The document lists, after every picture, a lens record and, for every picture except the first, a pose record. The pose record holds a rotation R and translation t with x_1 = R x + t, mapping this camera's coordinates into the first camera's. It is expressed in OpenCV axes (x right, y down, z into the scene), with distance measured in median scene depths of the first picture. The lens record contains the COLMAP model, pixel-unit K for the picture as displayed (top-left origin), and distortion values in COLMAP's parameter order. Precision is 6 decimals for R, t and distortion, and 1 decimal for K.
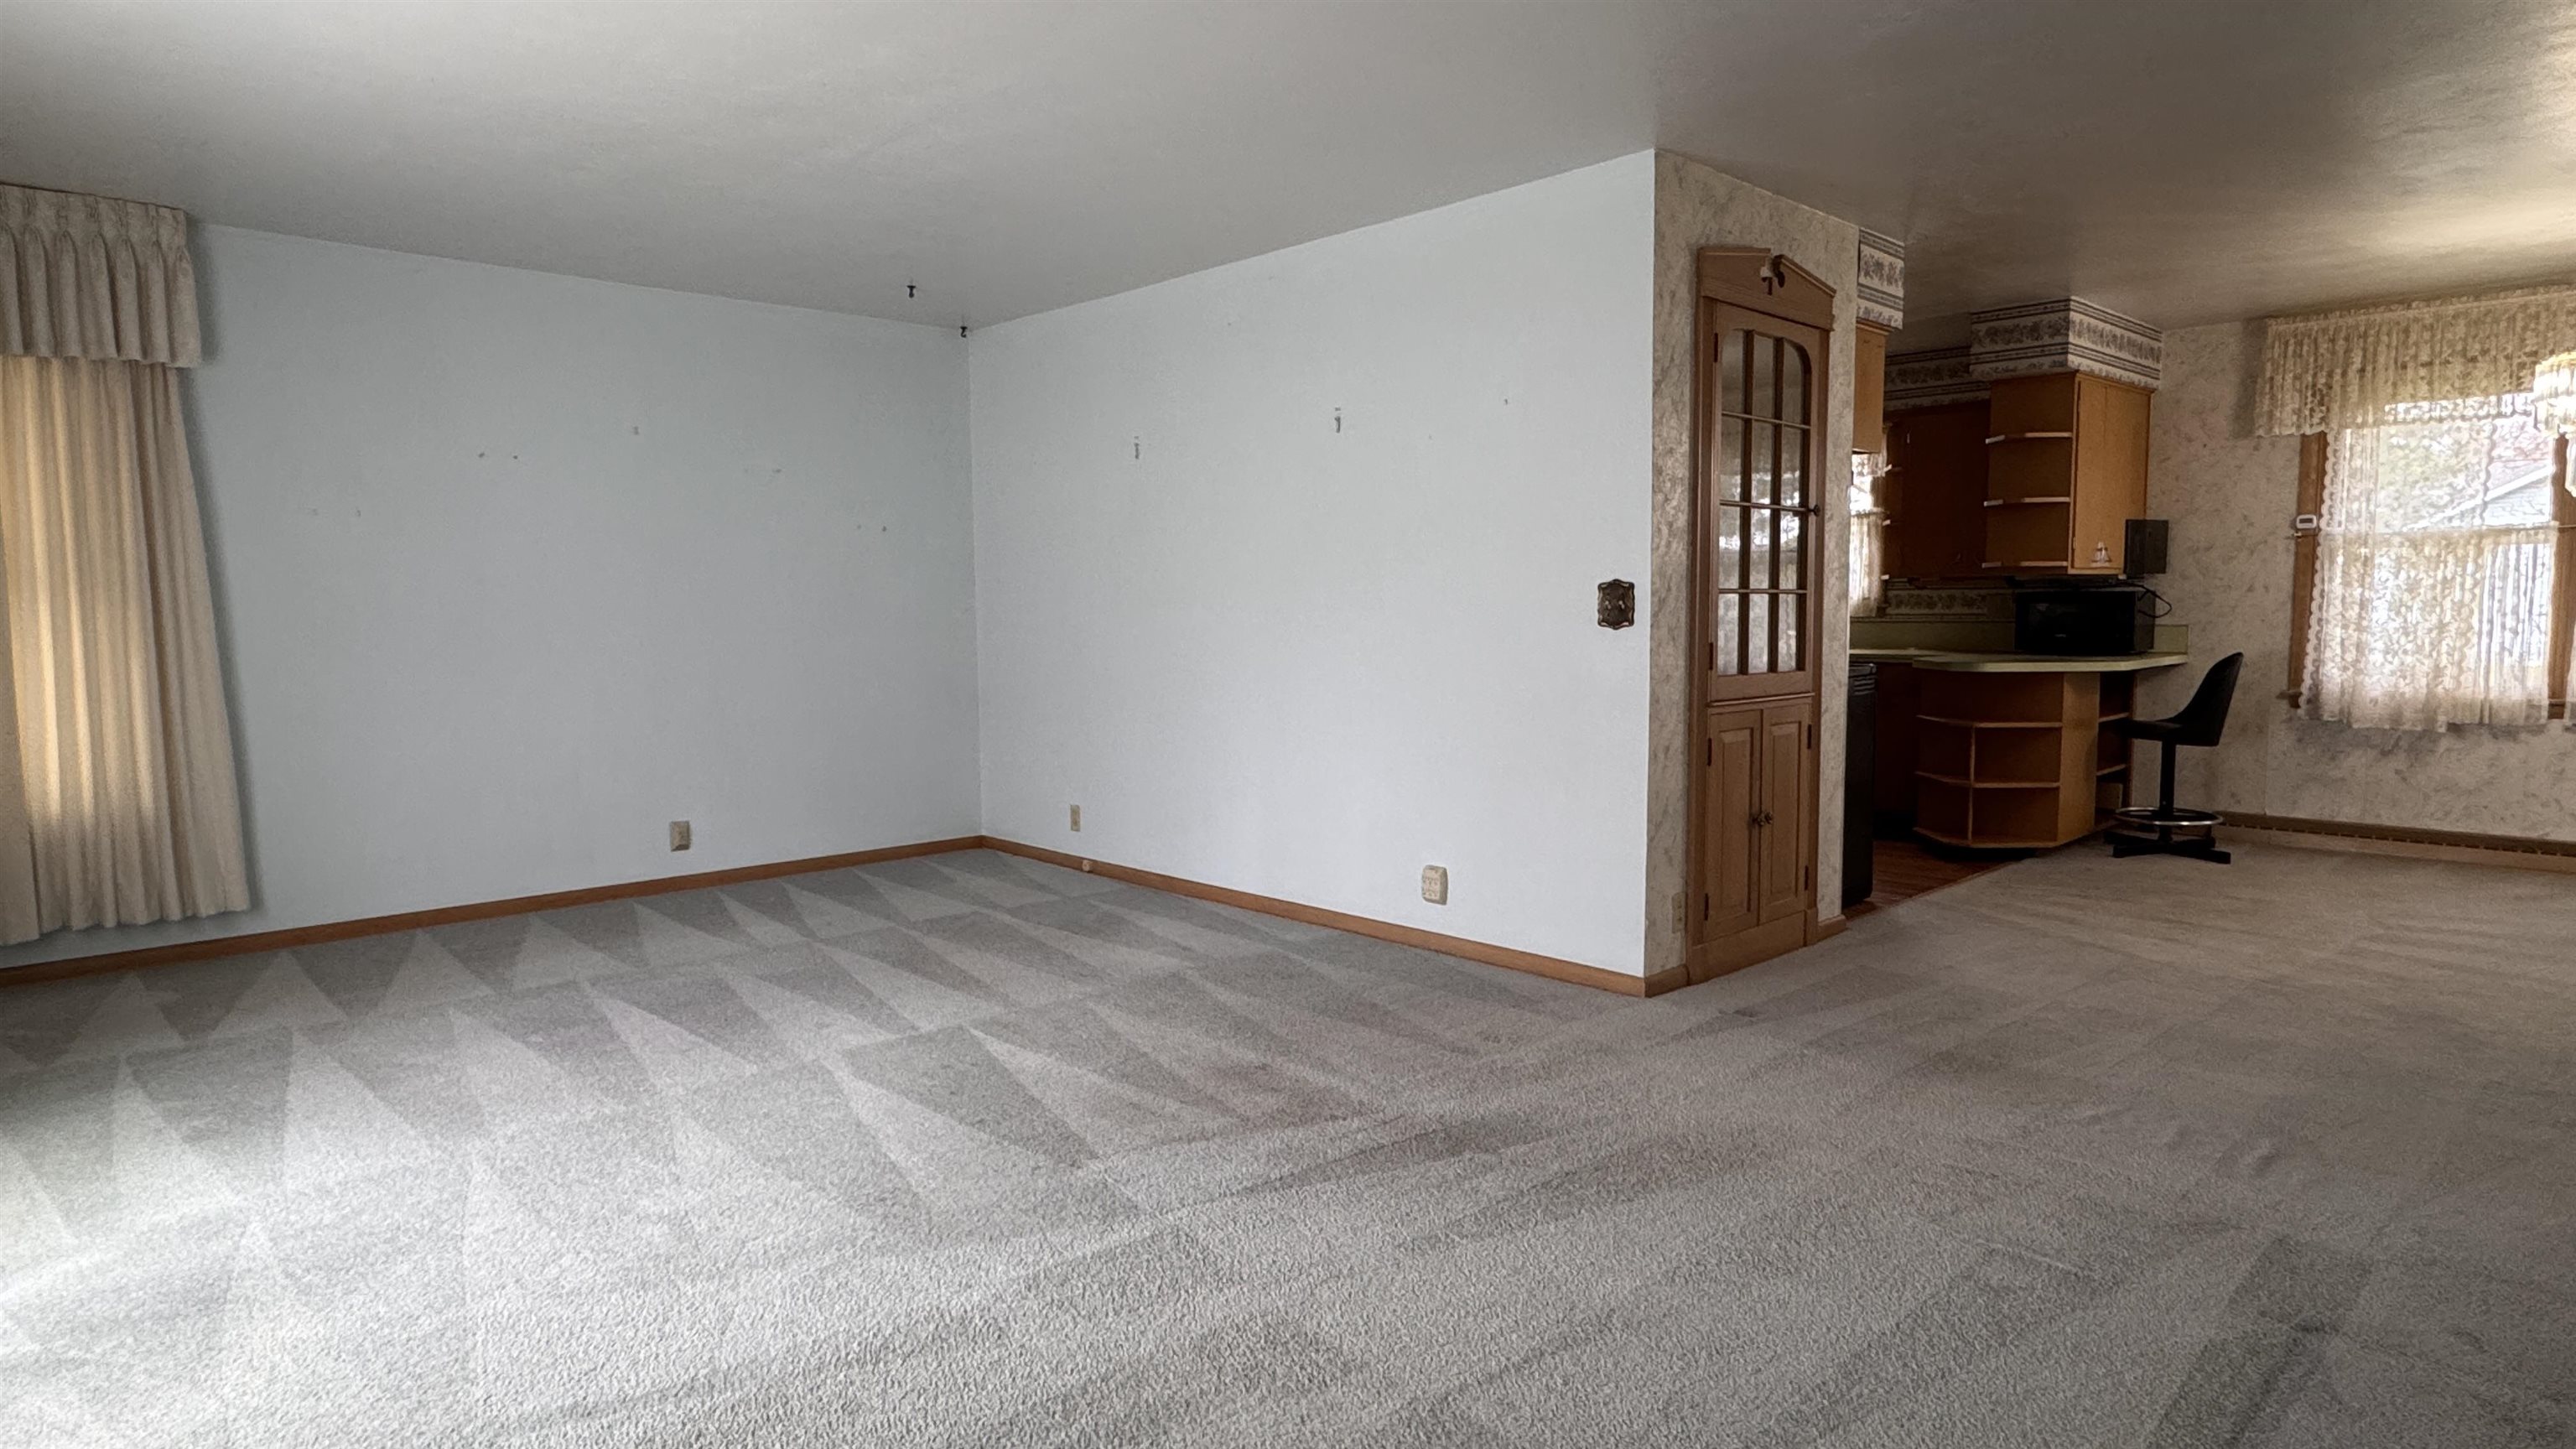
lens RADIAL K [[1404.5, 0, 1278.4], [0, 1404.5, 728.7], [0, 0, 1]] dist [-0.013379, 0.004980]
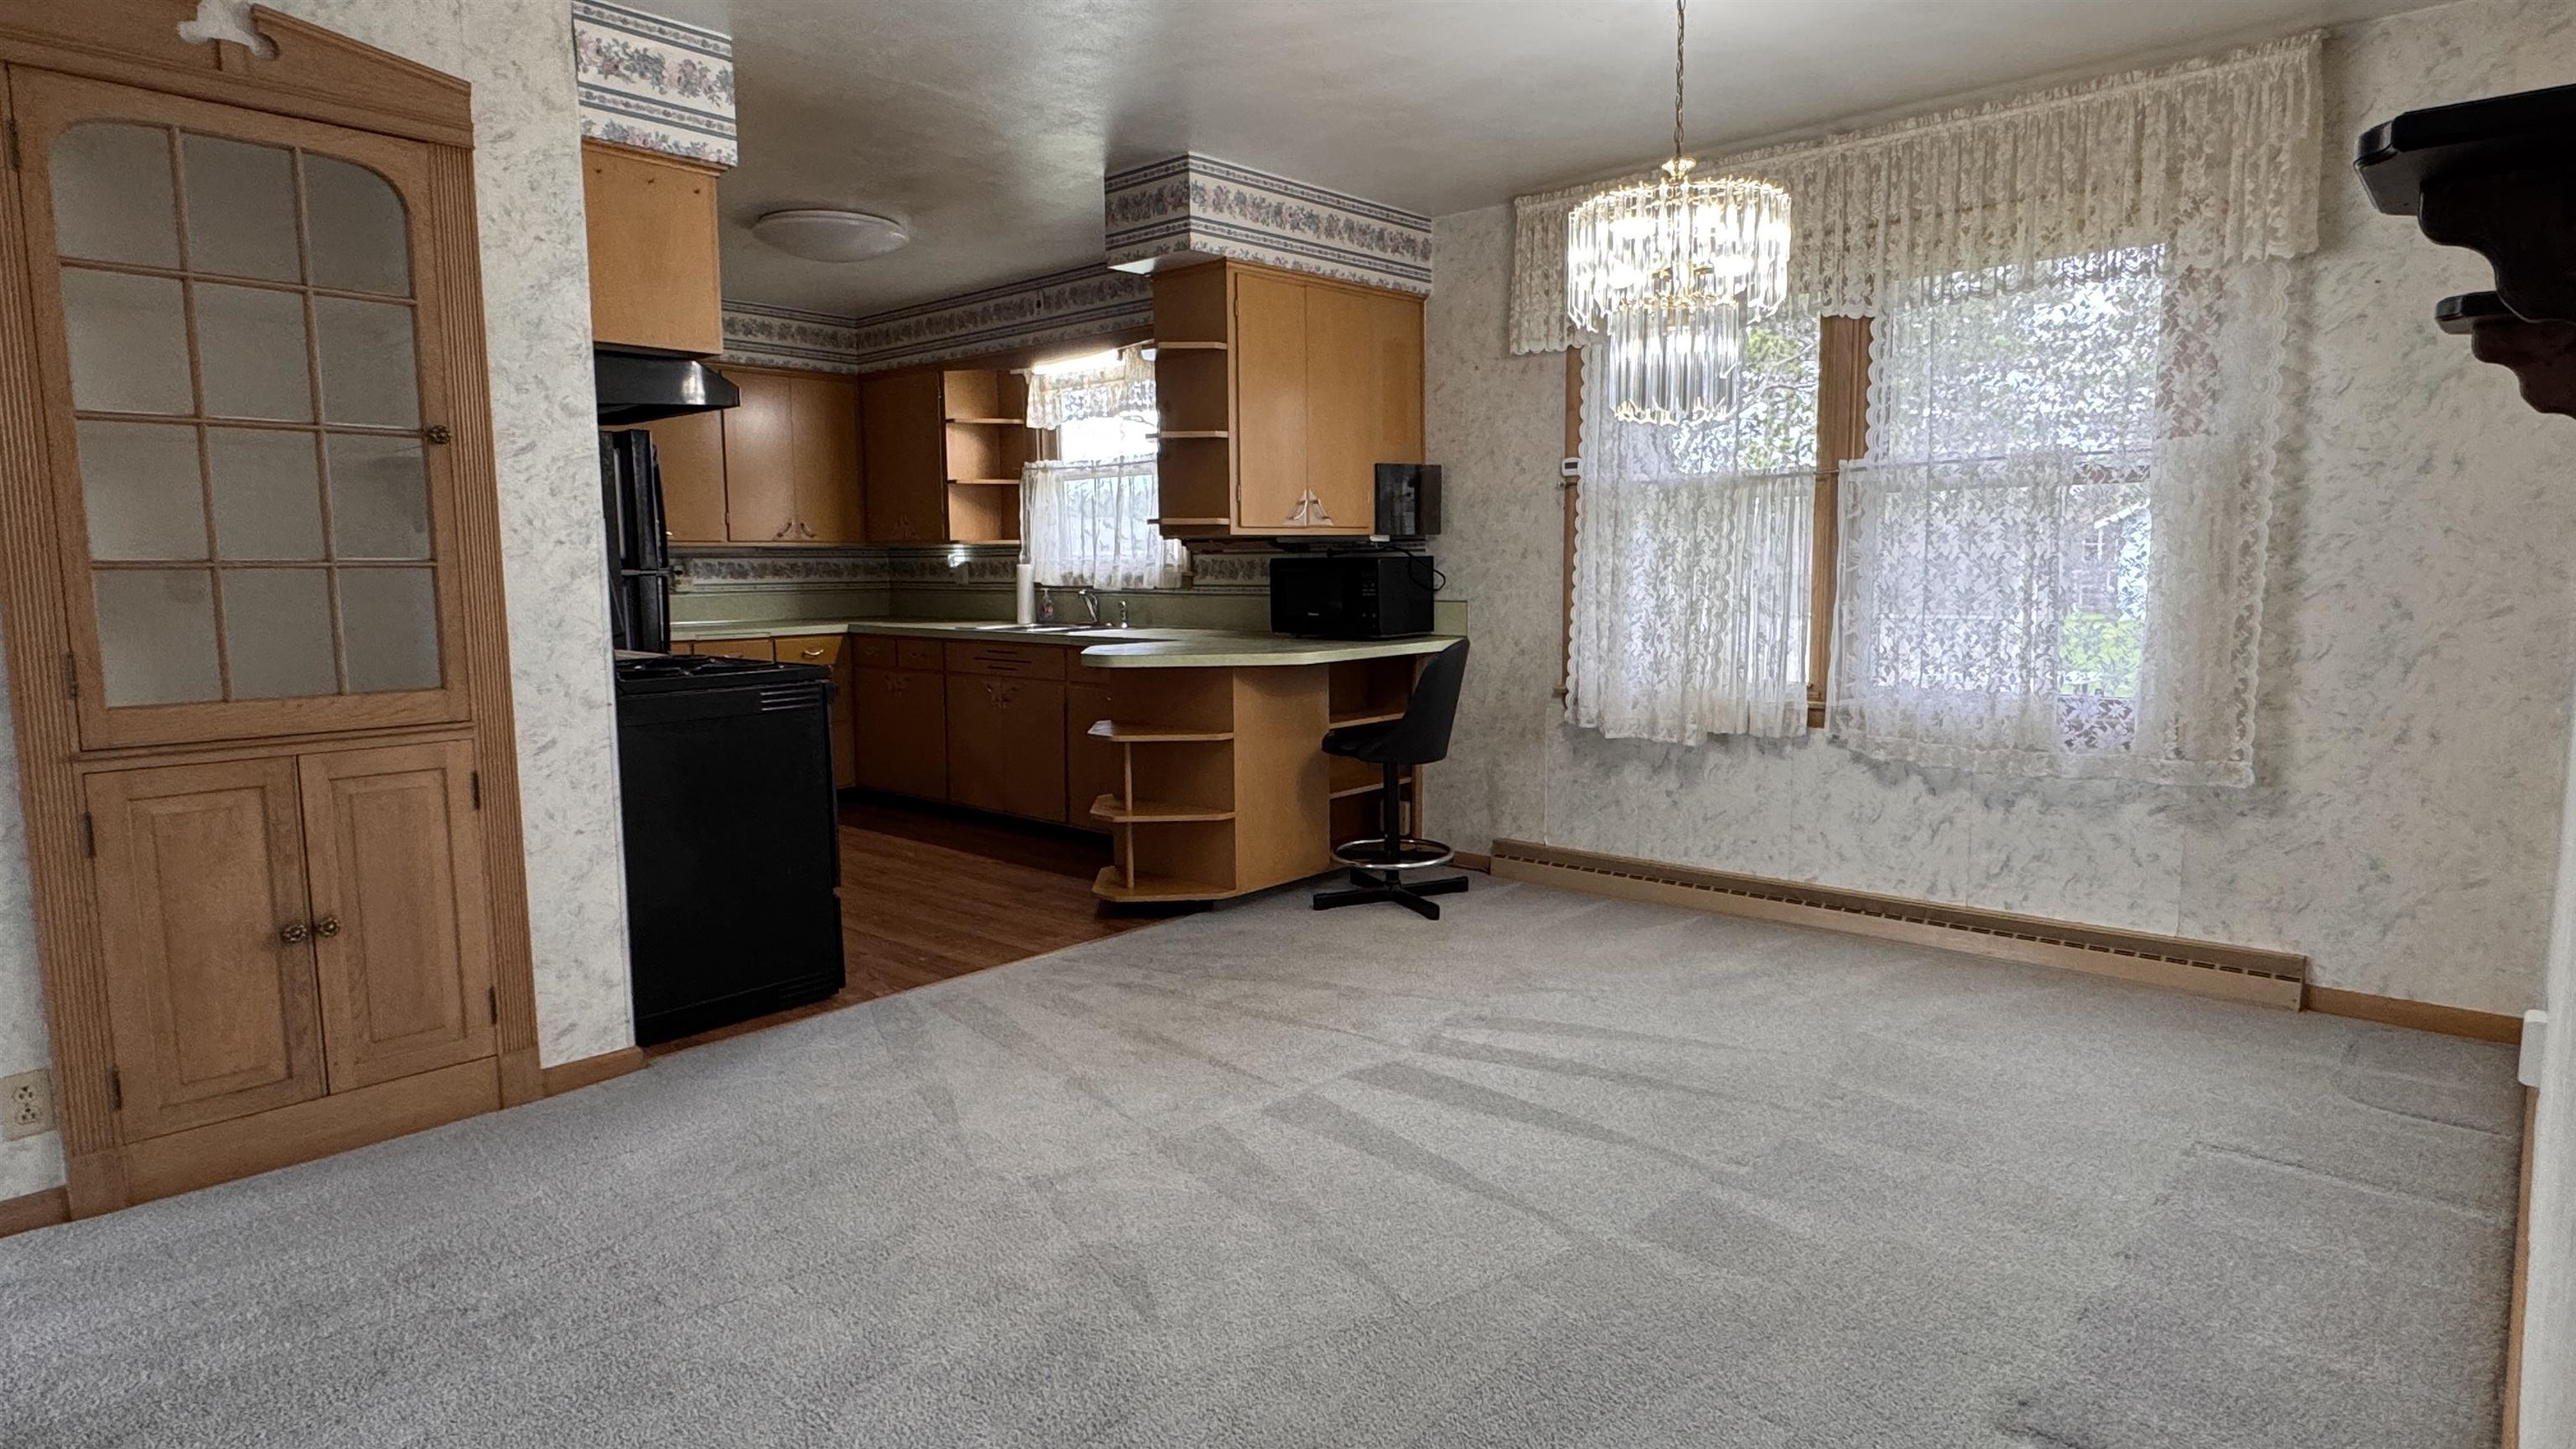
lens RADIAL K [[1404.5, 0, 1288.4], [0, 1404.5, 729.4], [0, 0, 1]] dist [-0.013379, 0.004980]
pose [[0.996167, -0.010023, 0.086899, 0.549936], [0.007413, 0.999513, 0.030301, -0.030678], [-0.087161, -0.029541, 0.995756, 0.260086]]
